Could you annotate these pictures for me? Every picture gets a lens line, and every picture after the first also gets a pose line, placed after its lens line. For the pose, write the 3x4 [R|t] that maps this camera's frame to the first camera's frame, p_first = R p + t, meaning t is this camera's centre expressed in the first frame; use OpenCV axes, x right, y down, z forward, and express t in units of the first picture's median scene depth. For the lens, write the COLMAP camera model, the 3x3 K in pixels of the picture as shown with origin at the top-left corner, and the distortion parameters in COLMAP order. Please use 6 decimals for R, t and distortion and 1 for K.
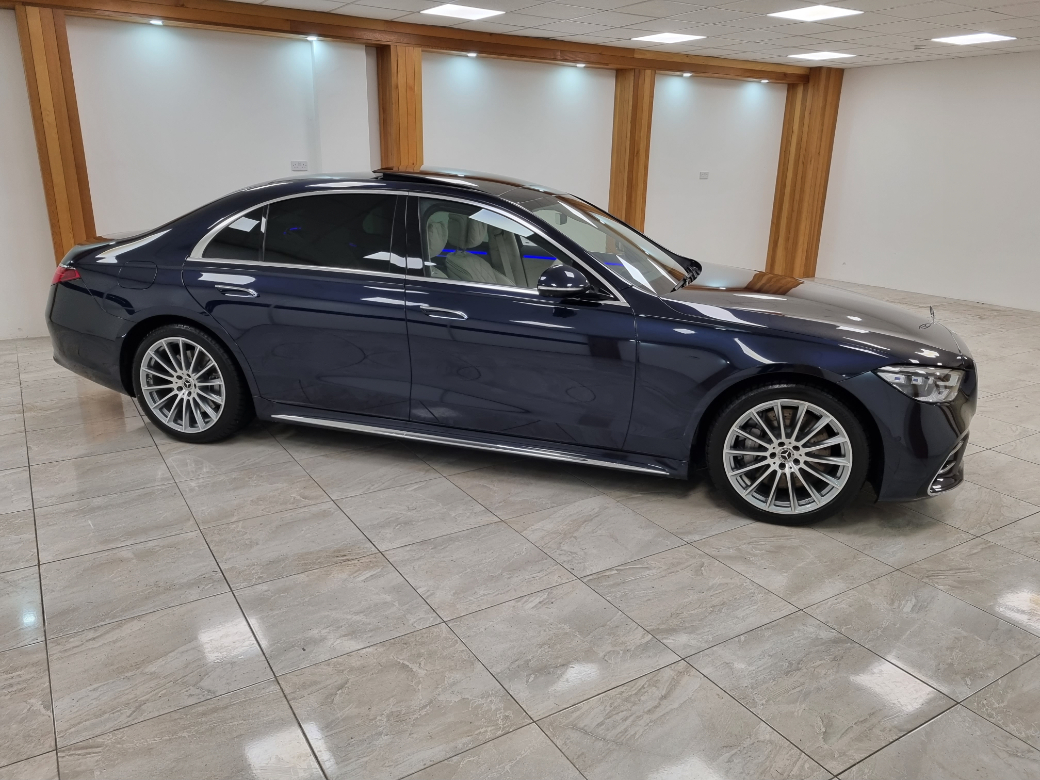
lens RADIAL K [[783.0, 0, 520.0], [0, 783.0, 390.0], [0, 0, 1]] dist [0.041066, -0.007258]
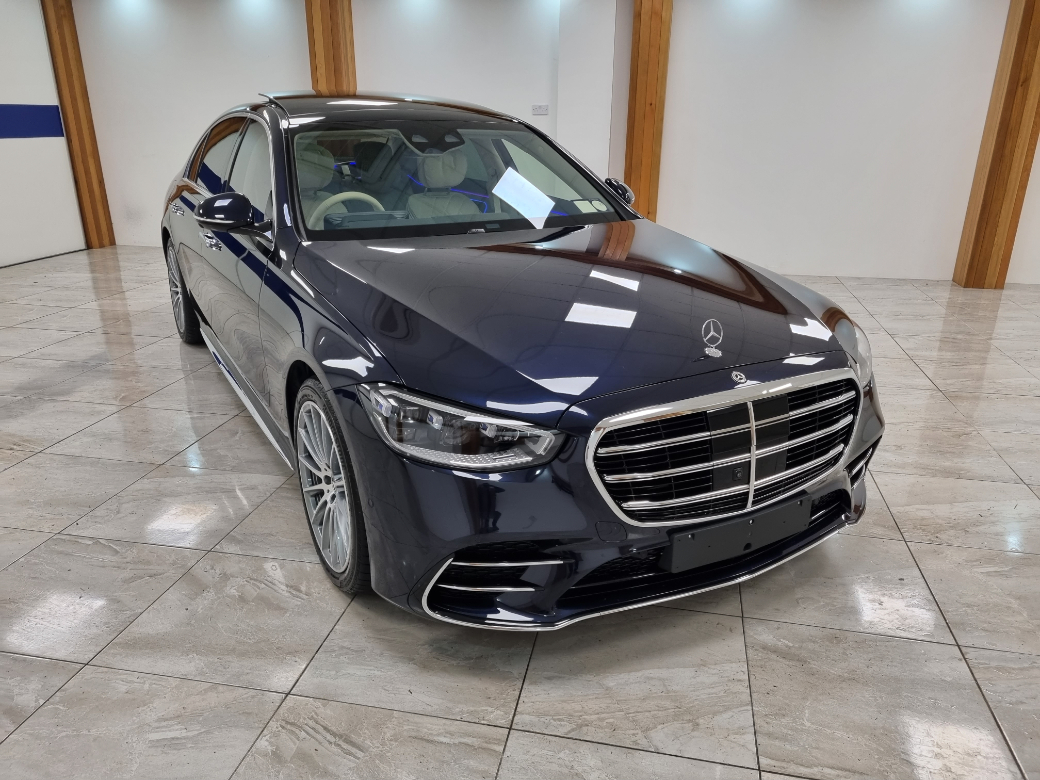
lens RADIAL K [[783.0, 0, 520.0], [0, 783.0, 390.0], [0, 0, 1]] dist [0.041066, -0.007258]
pose [[0.718336, 0.215550, -0.661462, 0.961611], [-0.189809, 0.975442, 0.111737, -0.114819], [0.669303, 0.045286, 0.741608, 0.633551]]
